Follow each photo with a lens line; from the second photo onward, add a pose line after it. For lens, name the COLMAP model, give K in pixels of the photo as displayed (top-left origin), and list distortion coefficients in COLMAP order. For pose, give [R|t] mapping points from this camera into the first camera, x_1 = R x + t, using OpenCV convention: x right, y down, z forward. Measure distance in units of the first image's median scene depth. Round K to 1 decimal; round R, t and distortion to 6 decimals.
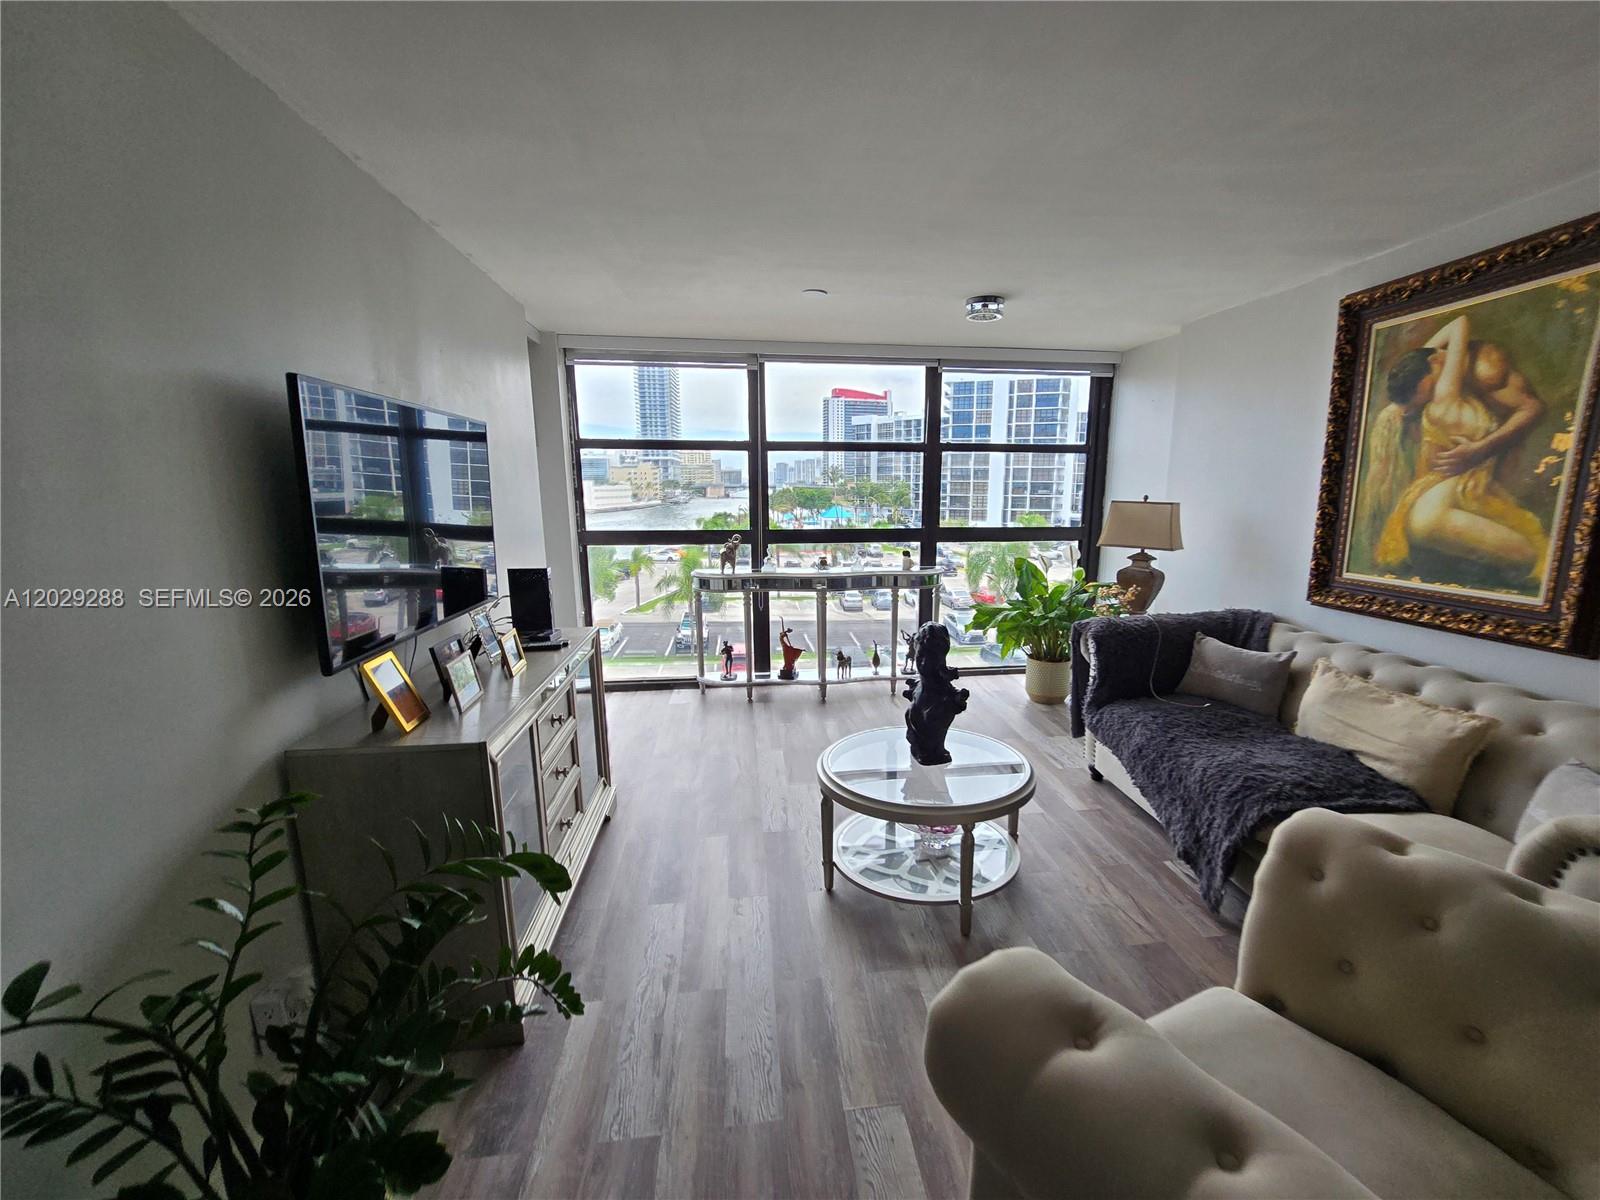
lens RADIAL K [[654.2, 0, 809.1], [0, 654.2, 601.3], [0, 0, 1]] dist [0.000284, -0.000349]
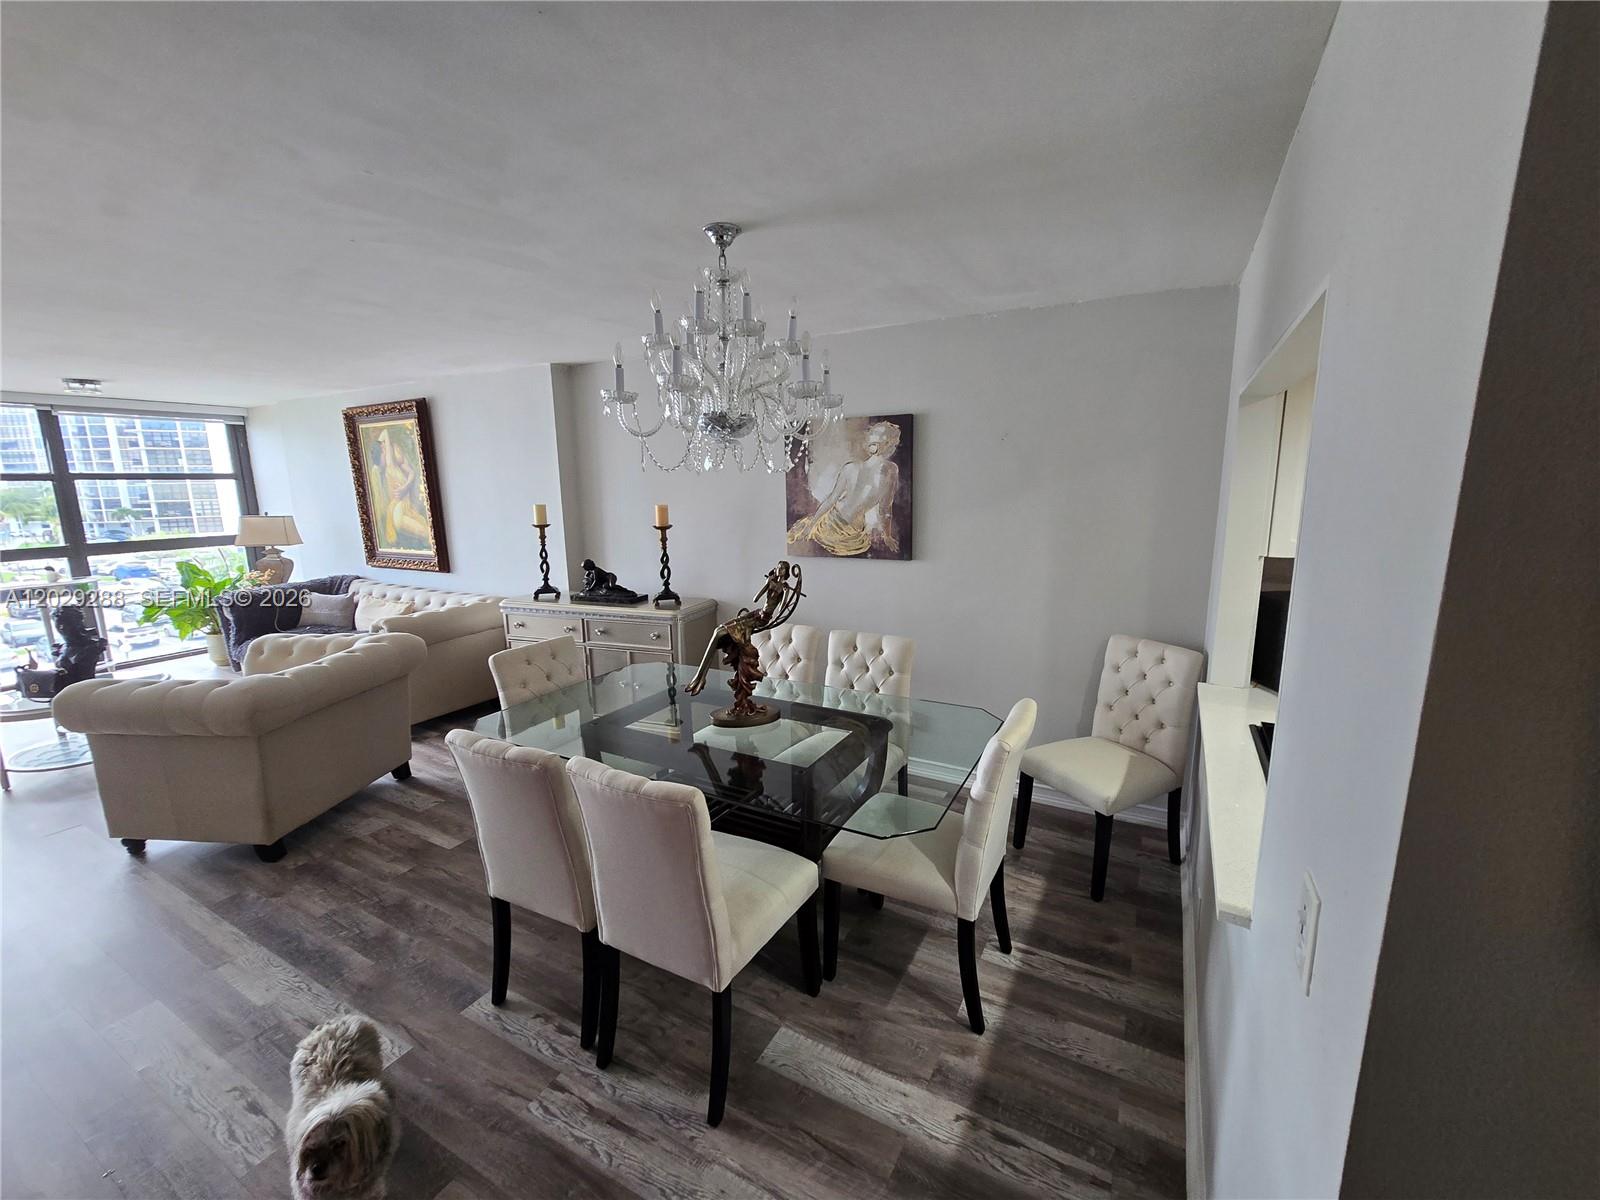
lens RADIAL K [[654.2, 0, 808.9], [0, 654.2, 593.9], [0, 0, 1]] dist [0.000284, -0.000349]
pose [[0.561020, -0.144151, 0.815155, -0.068638], [0.152324, 0.985883, 0.069507, 0.137888], [-0.813667, 0.085172, 0.575058, -1.073444]]
